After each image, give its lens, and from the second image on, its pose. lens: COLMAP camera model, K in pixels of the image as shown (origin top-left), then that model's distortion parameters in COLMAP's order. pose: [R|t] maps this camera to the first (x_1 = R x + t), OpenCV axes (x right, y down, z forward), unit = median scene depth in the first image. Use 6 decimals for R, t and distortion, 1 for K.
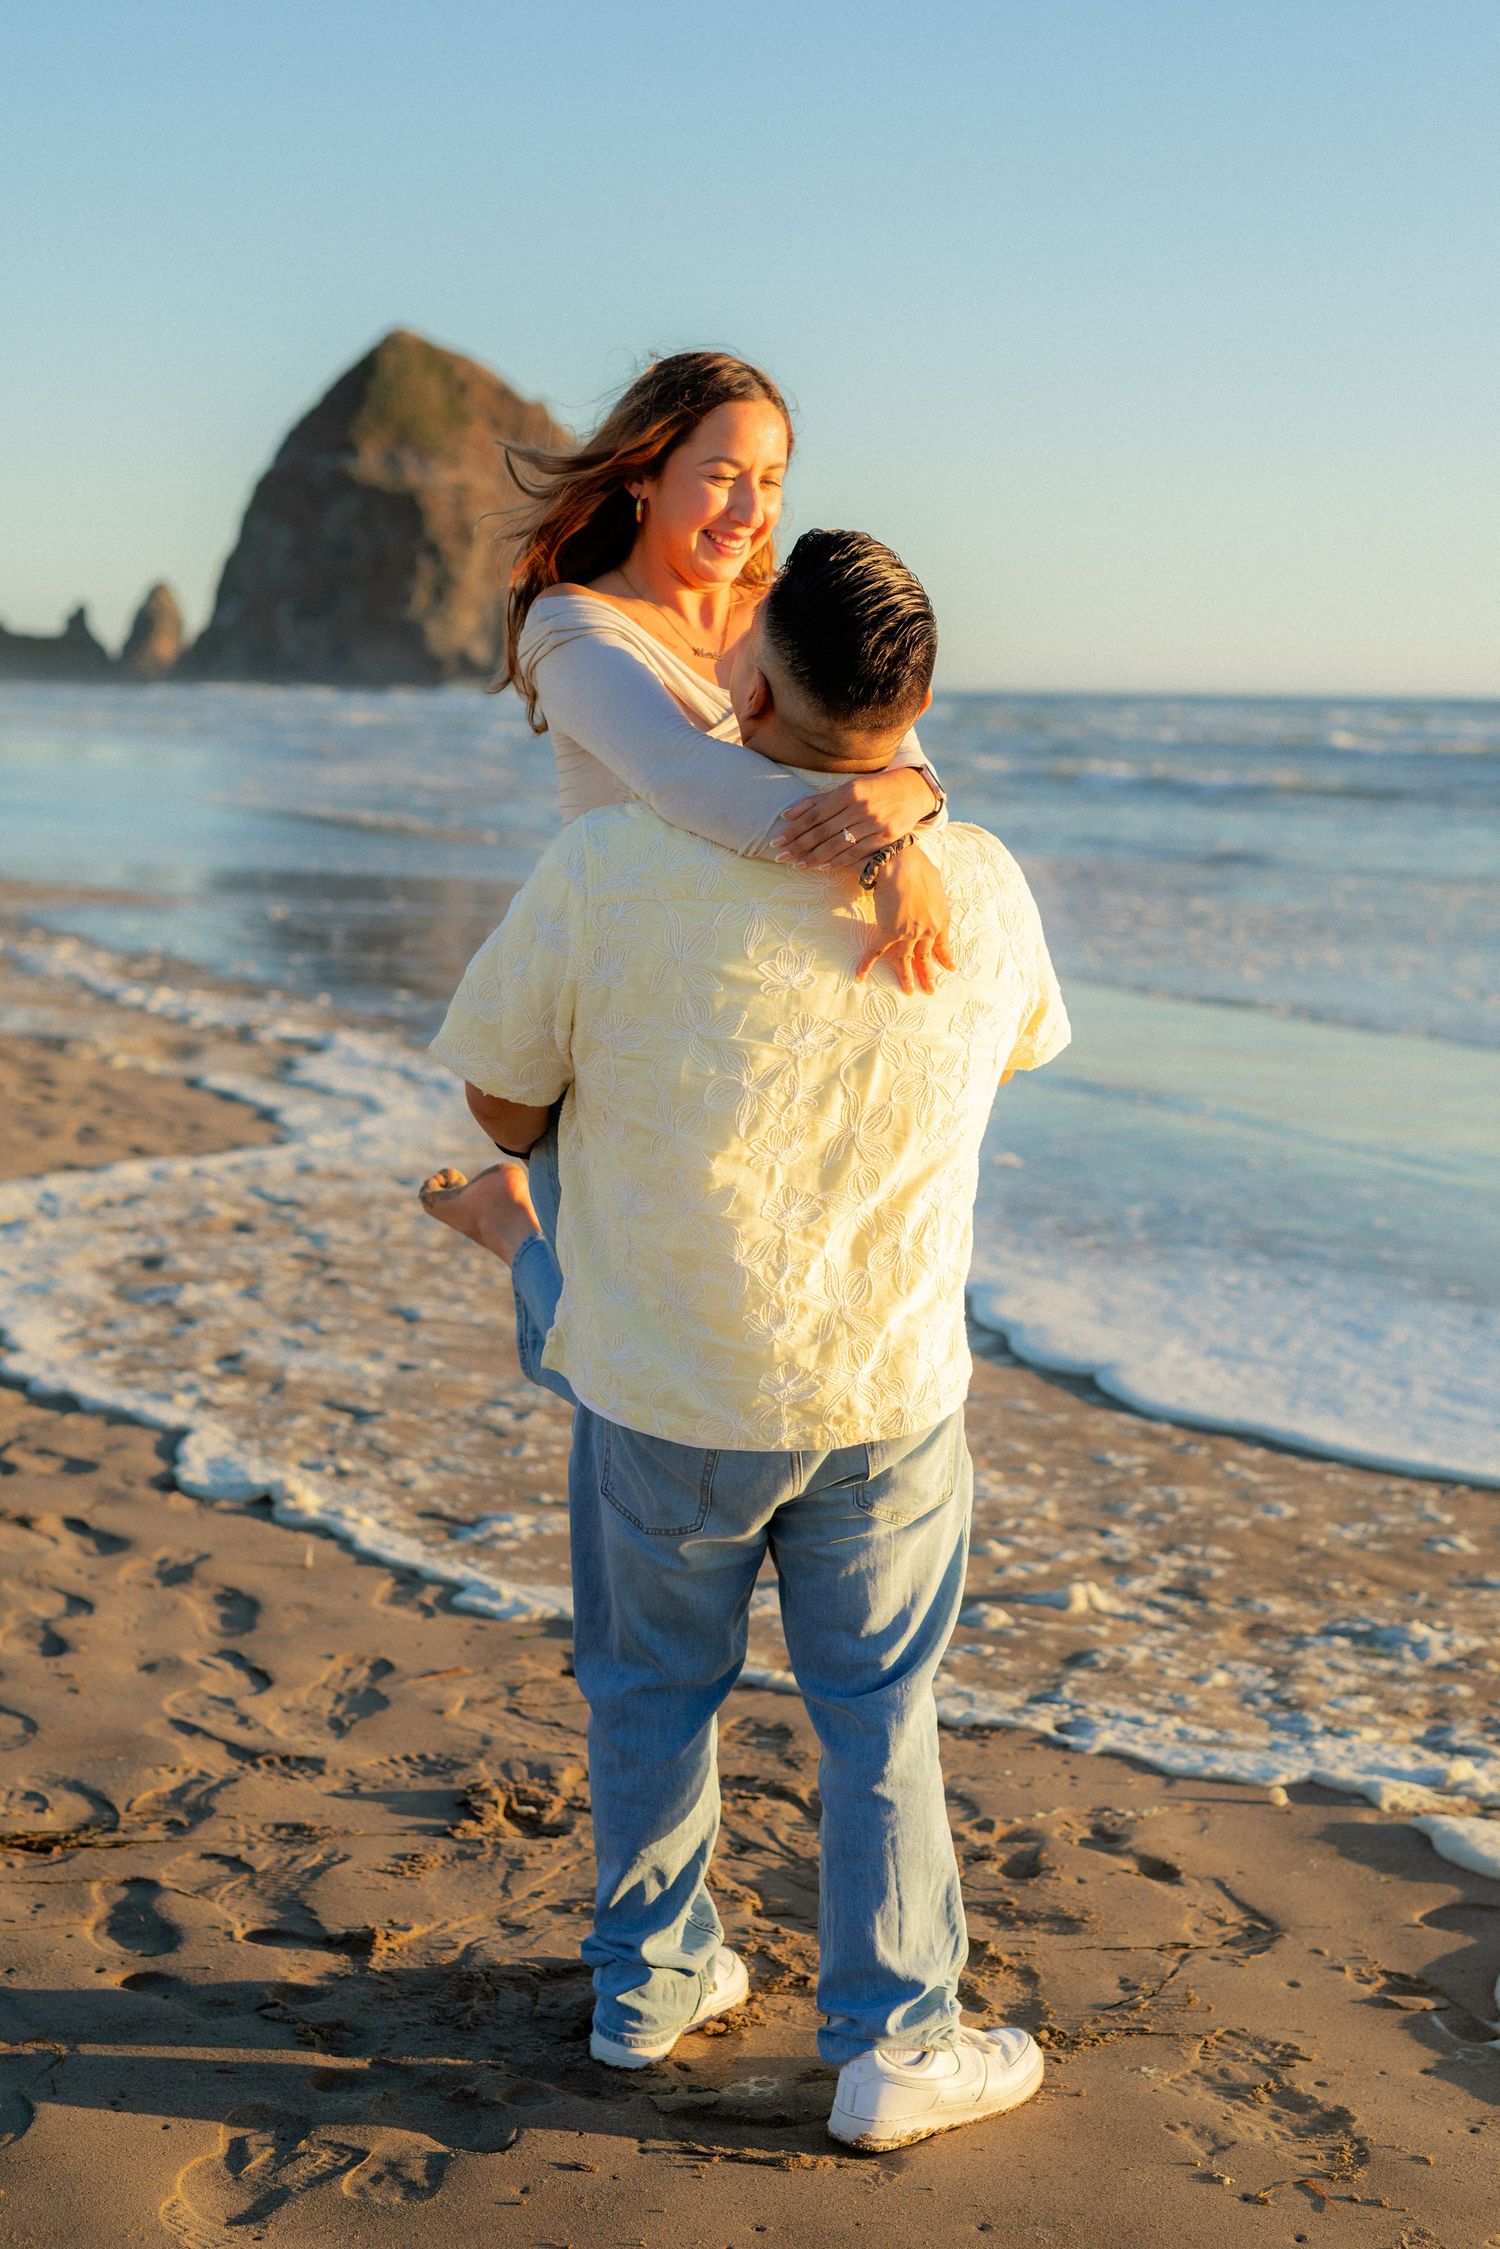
lens RADIAL K [[4969.0, 0, 750.0], [0, 4969.0, 1124.5], [0, 0, 1]] dist [0.031455, -0.099350]
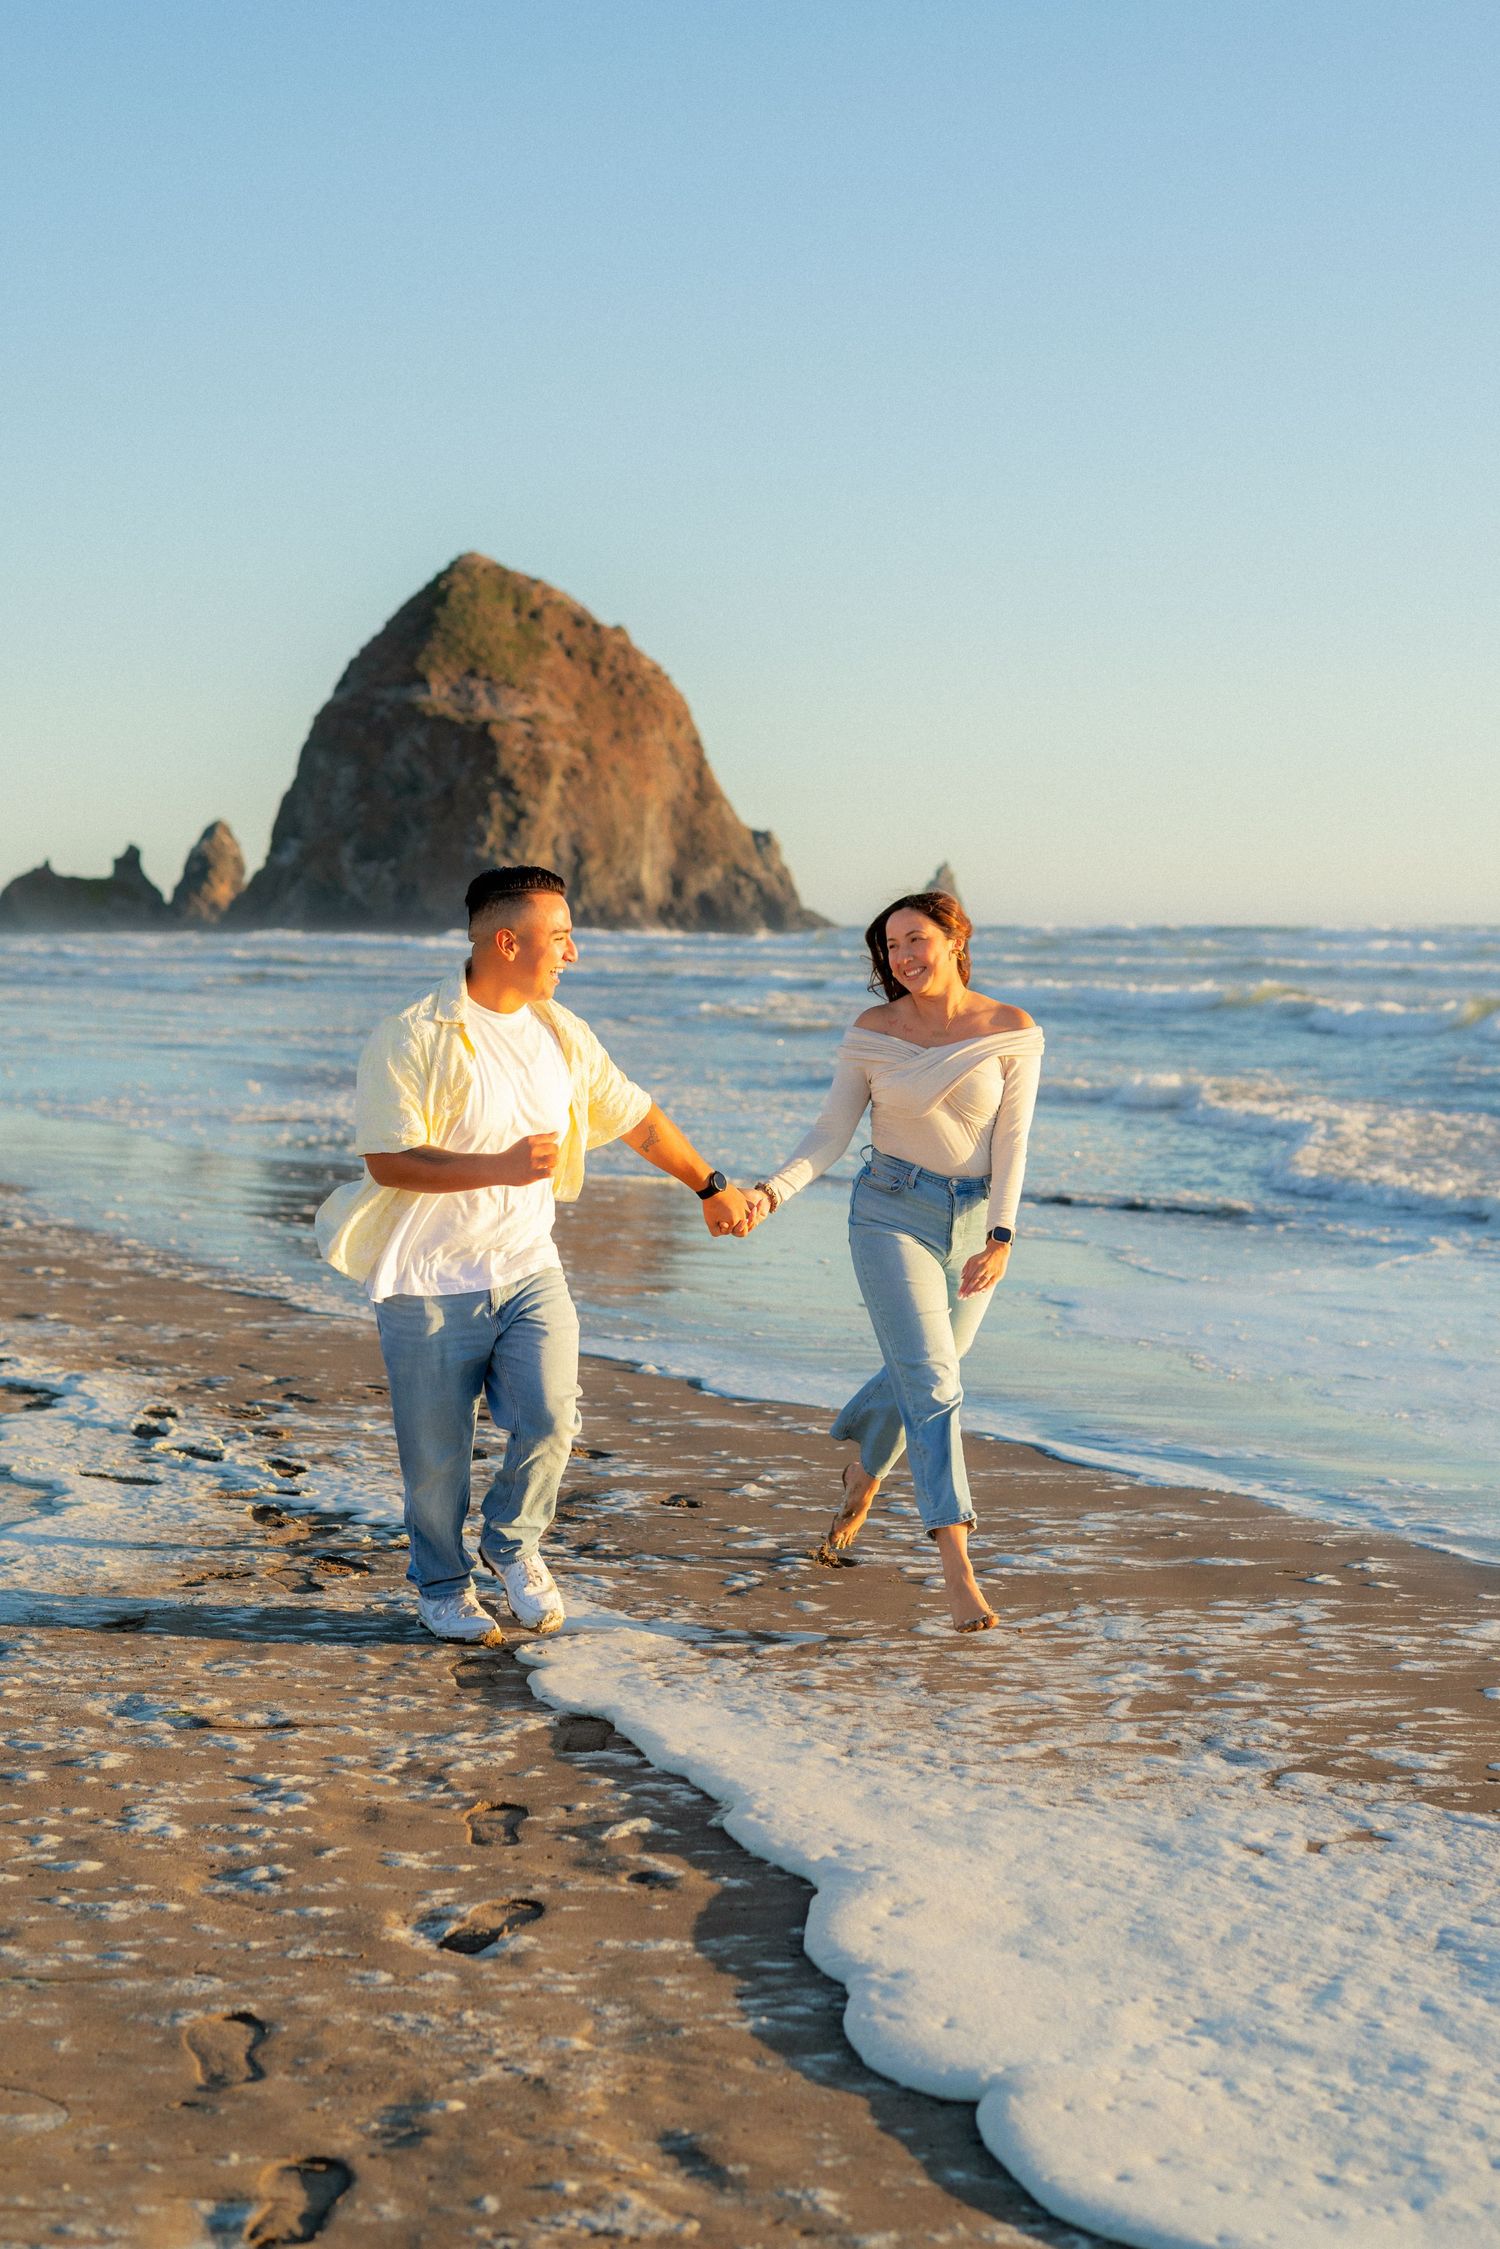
lens RADIAL K [[4969.0, 0, 750.0], [0, 4969.0, 1124.5], [0, 0, 1]] dist [0.031455, -0.099350]
pose [[0.999535, -0.010829, -0.028509, 0.078516], [0.009414, 0.998738, -0.049336, -0.038991], [0.029007, 0.049045, 0.998375, 0.574393]]
